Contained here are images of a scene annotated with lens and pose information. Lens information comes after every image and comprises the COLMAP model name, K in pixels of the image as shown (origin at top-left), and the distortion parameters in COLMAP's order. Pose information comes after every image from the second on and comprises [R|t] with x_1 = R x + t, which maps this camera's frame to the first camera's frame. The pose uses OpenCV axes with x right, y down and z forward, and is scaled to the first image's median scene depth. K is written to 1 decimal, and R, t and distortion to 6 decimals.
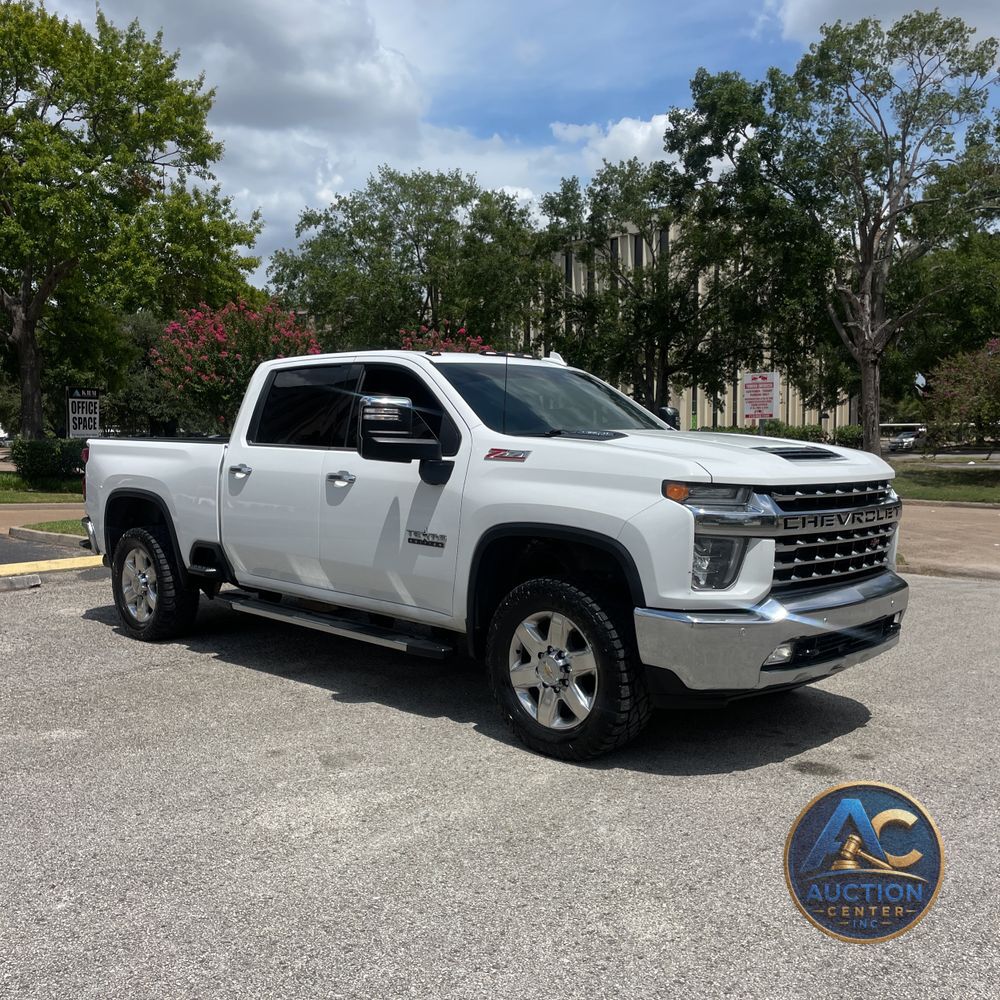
lens RADIAL K [[1023.5, 0, 490.1], [0, 1023.5, 499.8], [0, 0, 1]] dist [0.033239, 0.000000]
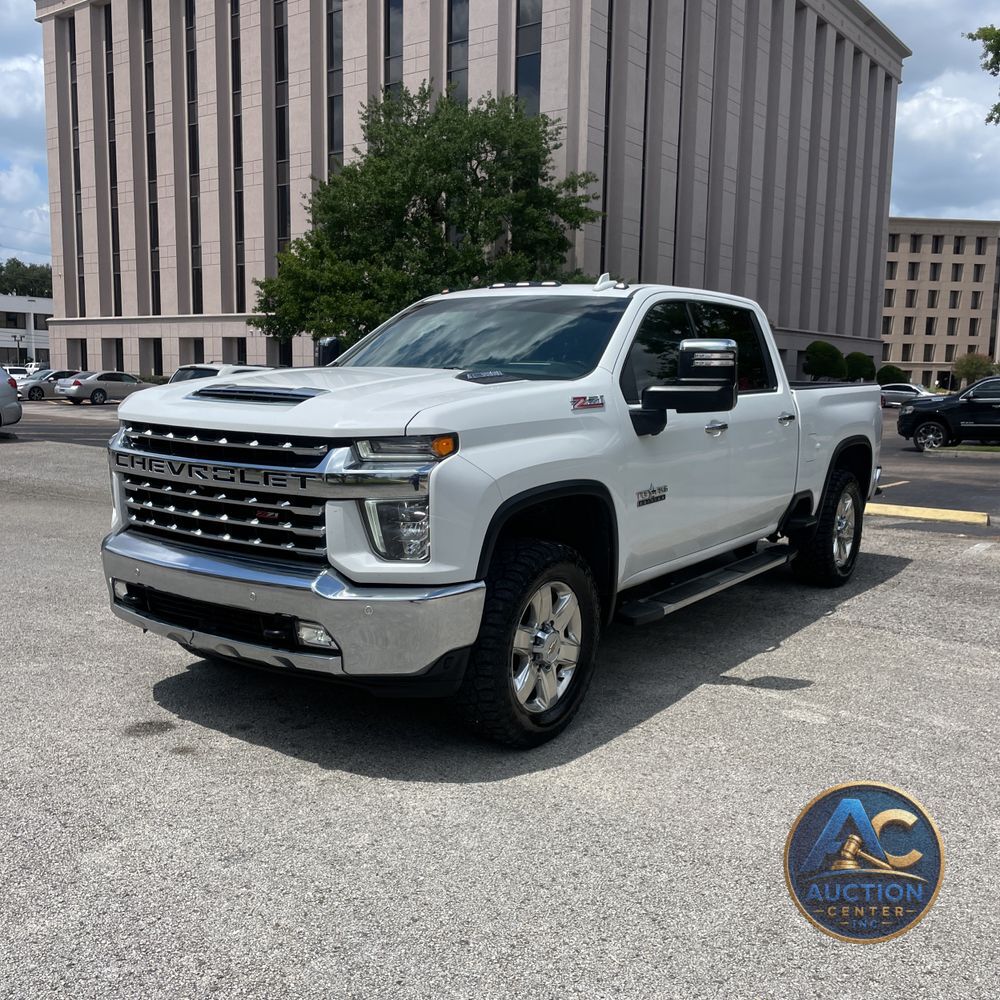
lens RADIAL K [[1023.5, 0, 487.6], [0, 1023.5, 497.4], [0, 0, 1]] dist [0.033239, 0.000000]
pose [[0.157814, 0.127056, -0.979261, 0.697898], [-0.083319, 0.989865, 0.115005, -0.044150], [0.983947, 0.063441, 0.166801, 0.631499]]
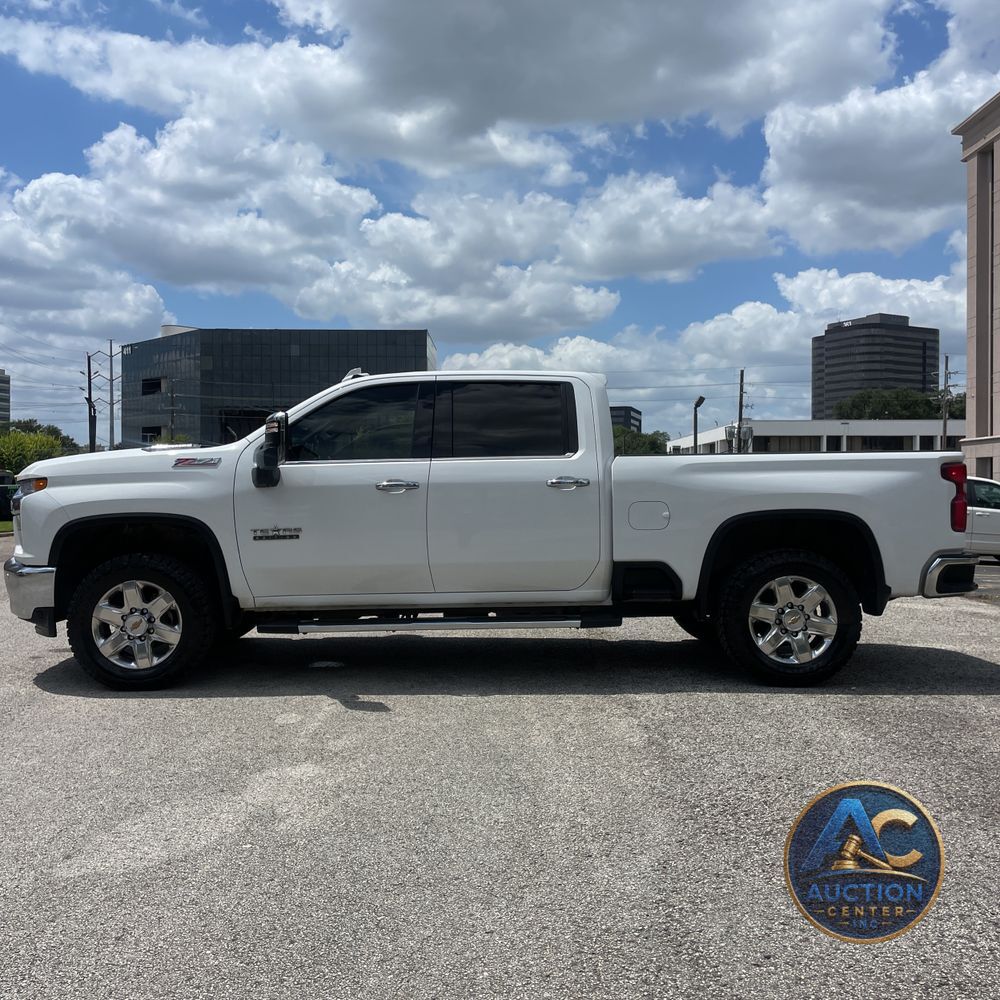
lens RADIAL K [[1022.8, 0, 487.5], [0, 1022.8, 480.3], [0, 0, 1]] dist [0.044256, 0.000000]
pose [[-0.700514, -0.001397, -0.713637, 0.573840], [-0.043694, 0.998206, 0.040936, -0.064091], [0.712300, 0.059858, -0.699318, 1.472913]]
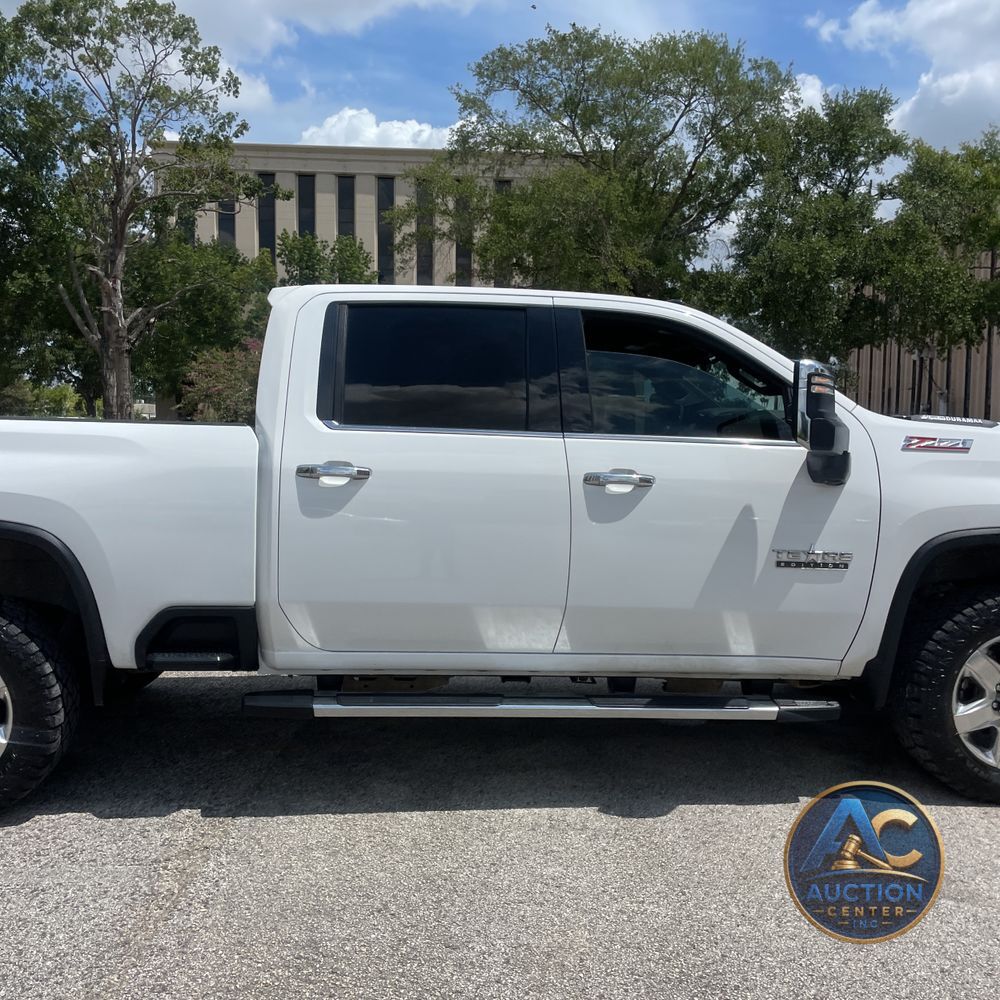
lens RADIAL K [[1023.5, 0, 508.9], [0, 1023.5, 495.8], [0, 0, 1]] dist [0.033239, 0.000000]
pose [[0.656468, -0.035954, 0.753496, -0.488869], [0.034582, 0.999248, 0.017551, -0.018006], [-0.753560, 0.014536, 0.657218, 0.439535]]
